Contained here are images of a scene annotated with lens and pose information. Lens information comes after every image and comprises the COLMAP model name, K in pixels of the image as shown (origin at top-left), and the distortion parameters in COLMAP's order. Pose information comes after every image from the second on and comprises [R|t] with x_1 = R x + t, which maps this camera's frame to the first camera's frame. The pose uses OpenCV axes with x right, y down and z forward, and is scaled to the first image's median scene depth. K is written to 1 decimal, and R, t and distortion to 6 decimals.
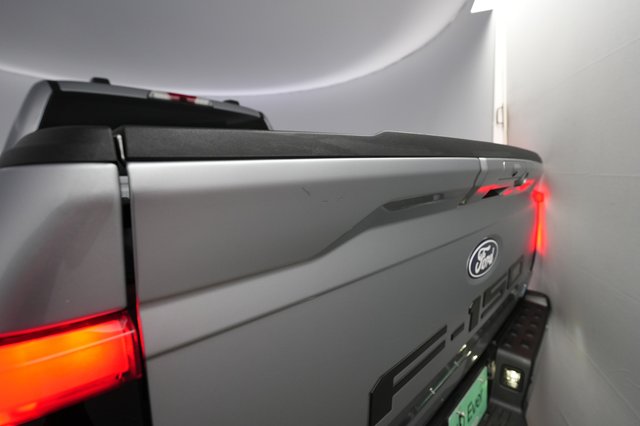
lens RADIAL K [[305.2, 0, 324.5], [0, 305.2, 213.5], [0, 0, 1]] dist [-0.003844, -0.000729]
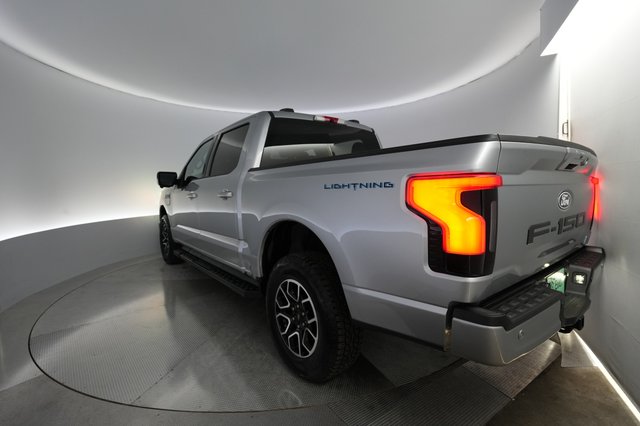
lens RADIAL K [[305.2, 0, 319.2], [0, 305.2, 214.4], [0, 0, 1]] dist [-0.003844, -0.000729]
pose [[0.992000, 0.019649, -0.124701, -0.447670], [-0.024828, 0.998887, -0.040111, 0.197816], [0.123774, 0.042886, 0.991383, -0.635473]]
